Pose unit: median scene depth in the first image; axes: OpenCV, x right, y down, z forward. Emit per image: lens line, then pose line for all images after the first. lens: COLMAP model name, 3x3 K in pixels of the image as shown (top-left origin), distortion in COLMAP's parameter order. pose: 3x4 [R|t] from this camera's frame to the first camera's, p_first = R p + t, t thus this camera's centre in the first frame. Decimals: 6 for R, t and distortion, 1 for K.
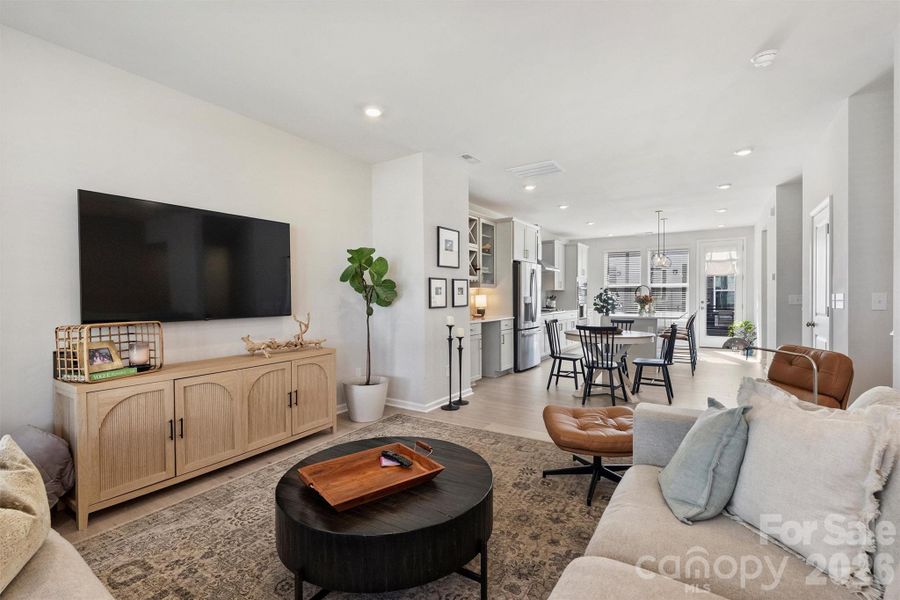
lens RADIAL K [[398.4, 0, 450.0], [0, 398.4, 300.0], [0, 0, 1]] dist [0.007997, 0.000160]
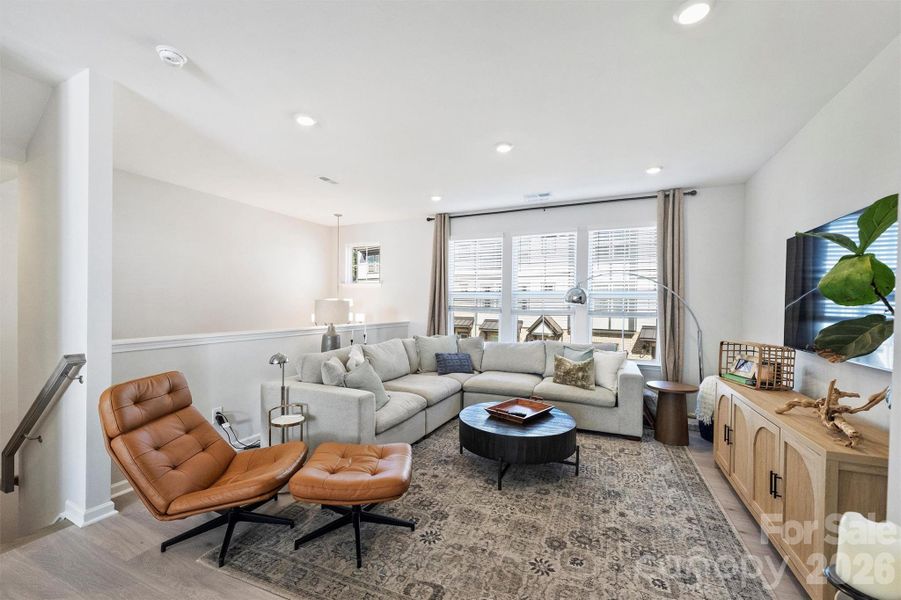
lens RADIAL K [[368.4, 0, 445.1], [0, 368.4, 310.4], [0, 0, 1]] dist [0.000003, -0.000063]
pose [[-0.989840, -0.004339, -0.142119, 0.118541], [-0.008089, 0.999634, 0.025818, -0.027110], [0.141955, 0.026705, -0.989513, 0.754860]]
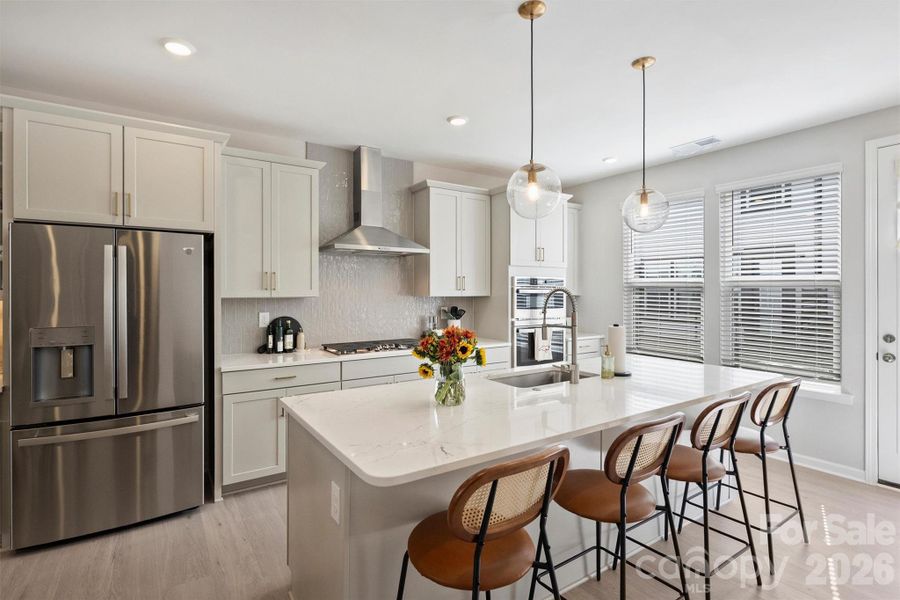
lens RADIAL K [[440.7, 0, 448.1], [0, 440.7, 292.2], [0, 0, 1]] dist [-0.000354, -0.000274]
pose [[0.919802, 0.001695, -0.392380, 0.654969], [-0.004882, 0.999963, -0.007123, -0.037571], [0.392353, 0.008467, 0.919776, 0.800607]]
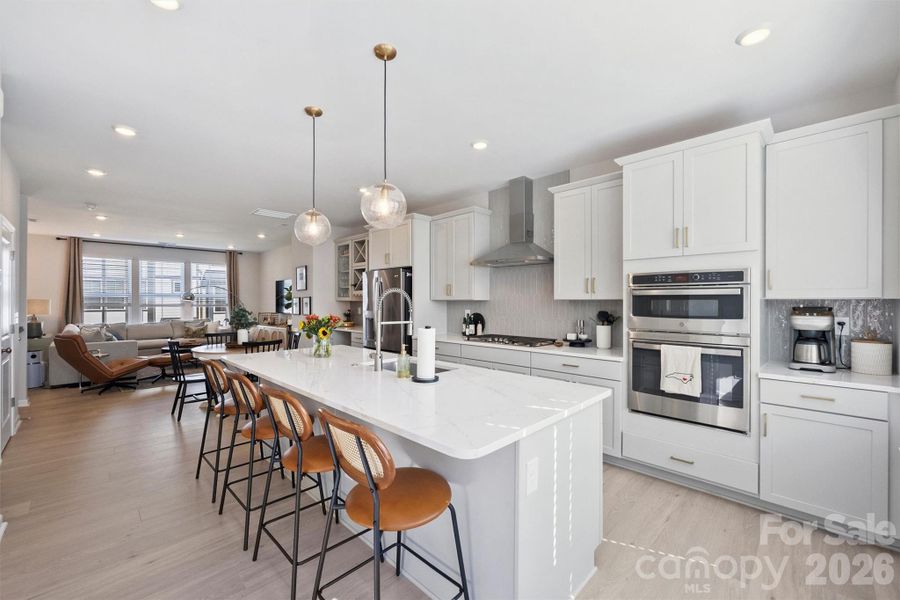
lens RADIAL K [[367.6, 0, 447.9], [0, 367.6, 302.2], [0, 0, 1]] dist [-0.000363, -0.000057]
pose [[-0.199723, 0.005585, -0.979836, 0.964451], [-0.007002, 0.999950, 0.007127, -0.034627], [0.979827, 0.008285, -0.199674, 1.353613]]
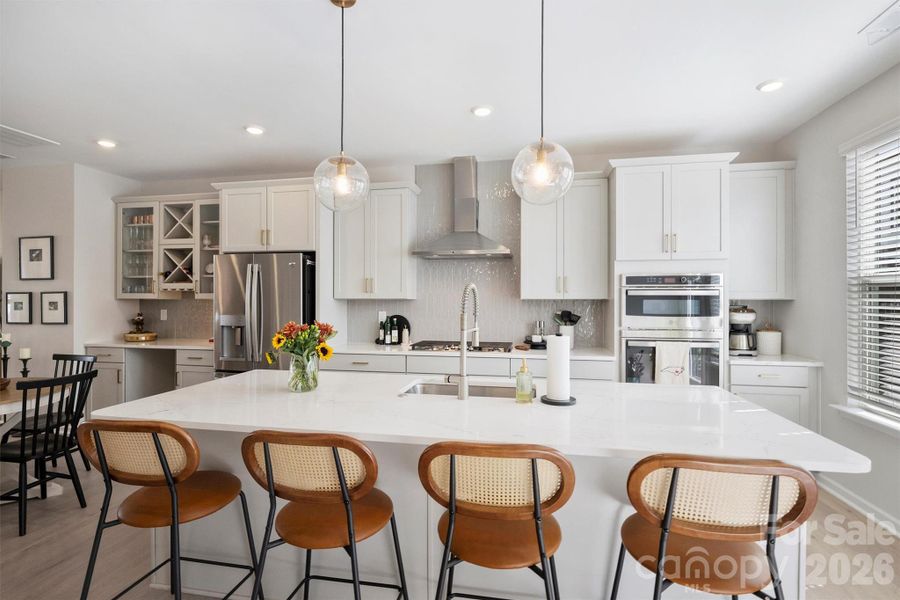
lens RADIAL K [[429.4, 0, 450.0], [0, 429.4, 300.0], [0, 0, 1]] dist [0.000296, 0.000007]
pose [[0.378957, 0.004858, -0.925402, 0.895887], [-0.010682, 0.999943, 0.000875, -0.033627], [0.925353, 0.009554, 0.378987, 1.076460]]
